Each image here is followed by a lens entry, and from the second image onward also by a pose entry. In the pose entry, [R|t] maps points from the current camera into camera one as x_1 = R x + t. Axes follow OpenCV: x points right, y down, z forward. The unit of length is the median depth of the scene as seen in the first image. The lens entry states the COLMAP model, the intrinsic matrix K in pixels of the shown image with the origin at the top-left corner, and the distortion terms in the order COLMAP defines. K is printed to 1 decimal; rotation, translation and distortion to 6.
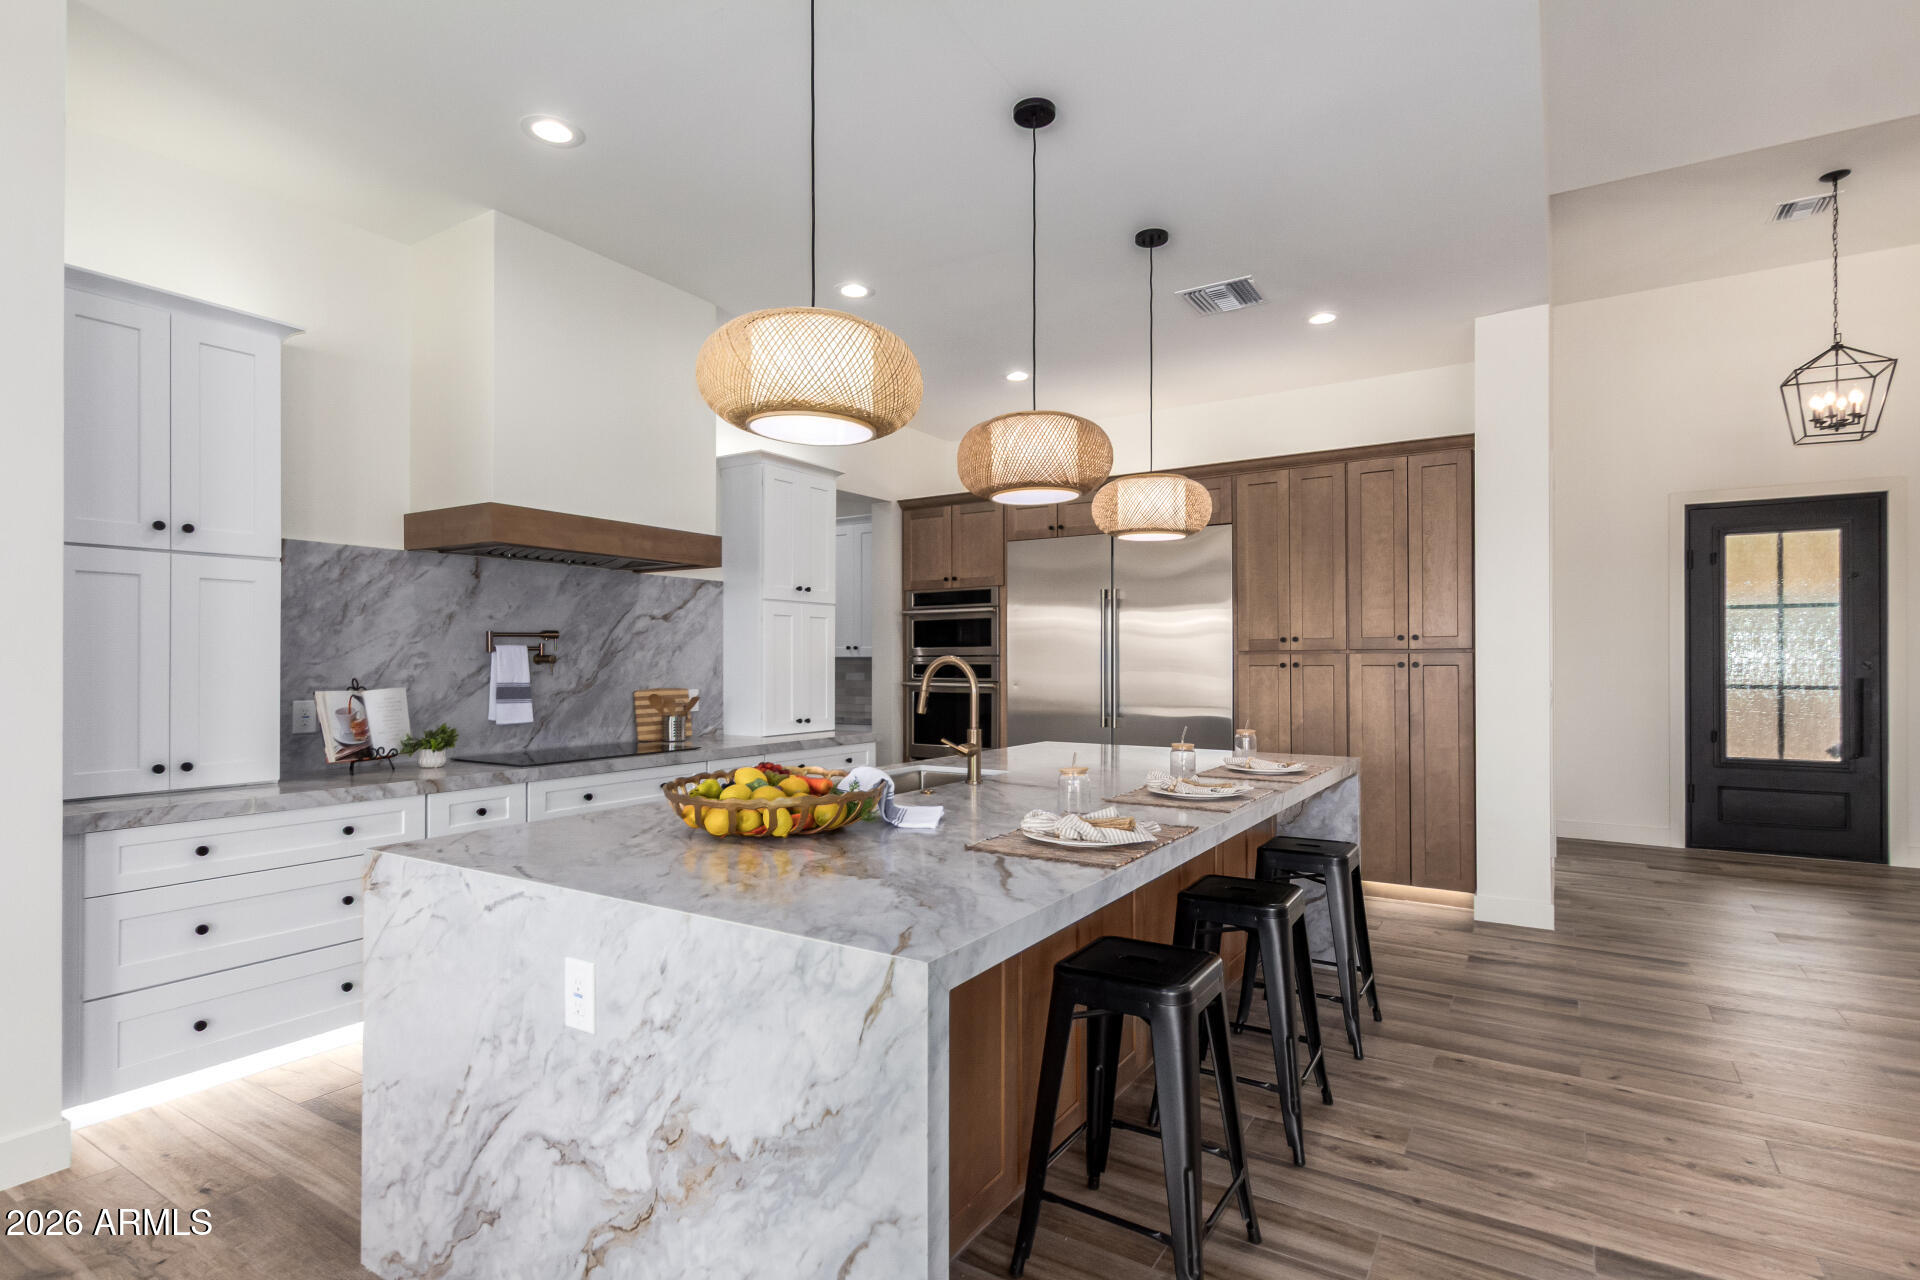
lens RADIAL K [[938.6, 0, 973.1], [0, 938.6, 655.3], [0, 0, 1]] dist [0.016227, -0.001723]
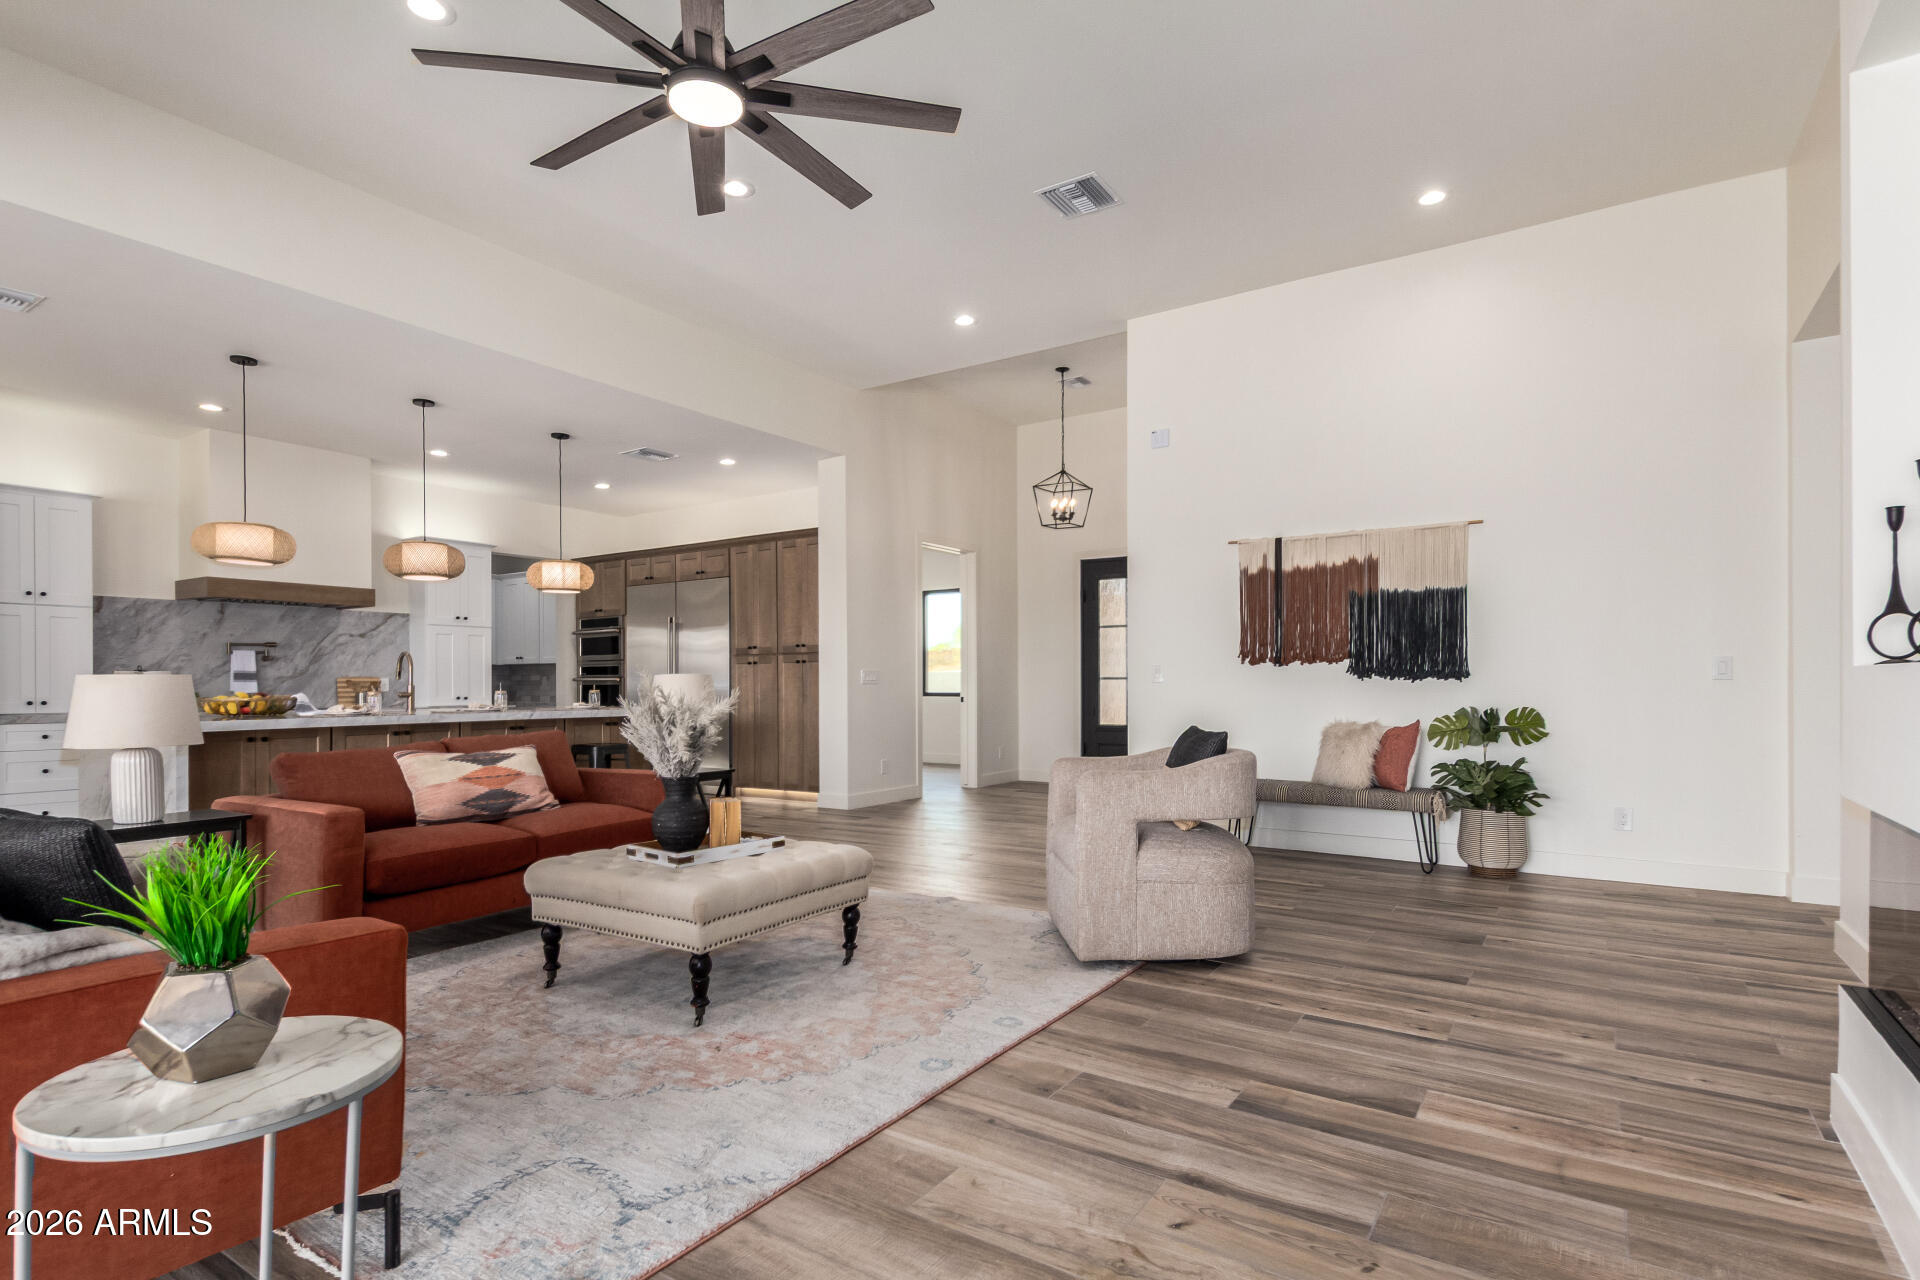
lens RADIAL K [[938.6, 0, 975.3], [0, 938.6, 685.2], [0, 0, 1]] dist [0.016227, -0.001723]
pose [[0.999912, -0.004377, -0.012527, 0.935858], [0.004476, 0.999959, 0.007849, 0.047788], [0.012492, -0.007904, 0.999891, -0.810669]]
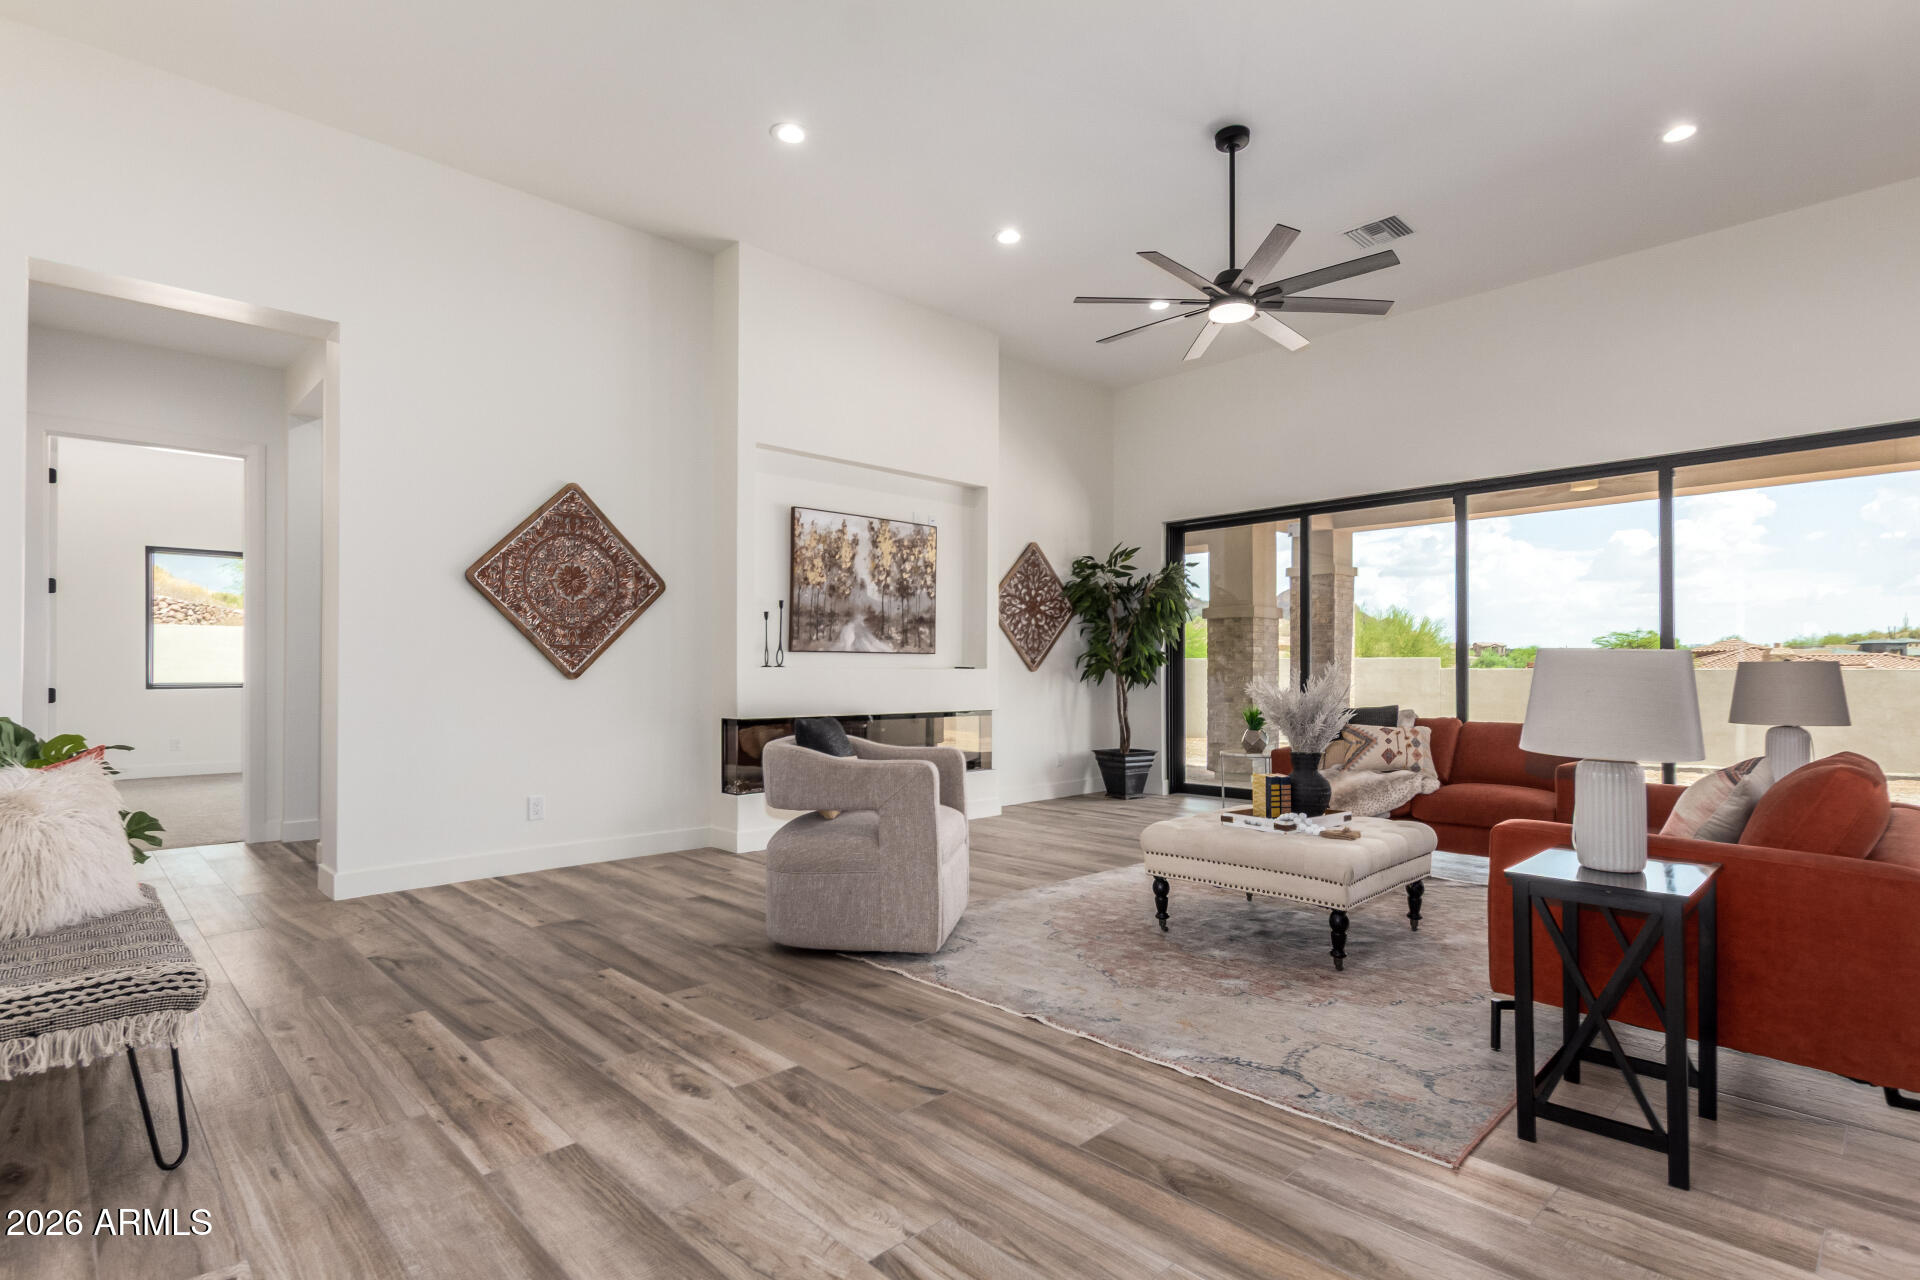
lens RADIAL K [[938.6, 0, 957.1], [0, 938.6, 656.4], [0, 0, 1]] dist [0.016227, -0.001723]
pose [[-0.970578, 0.006203, 0.240706, 0.794813], [0.000341, 0.999703, -0.024388, 0.061323], [-0.240786, -0.023588, -0.970292, 0.946678]]
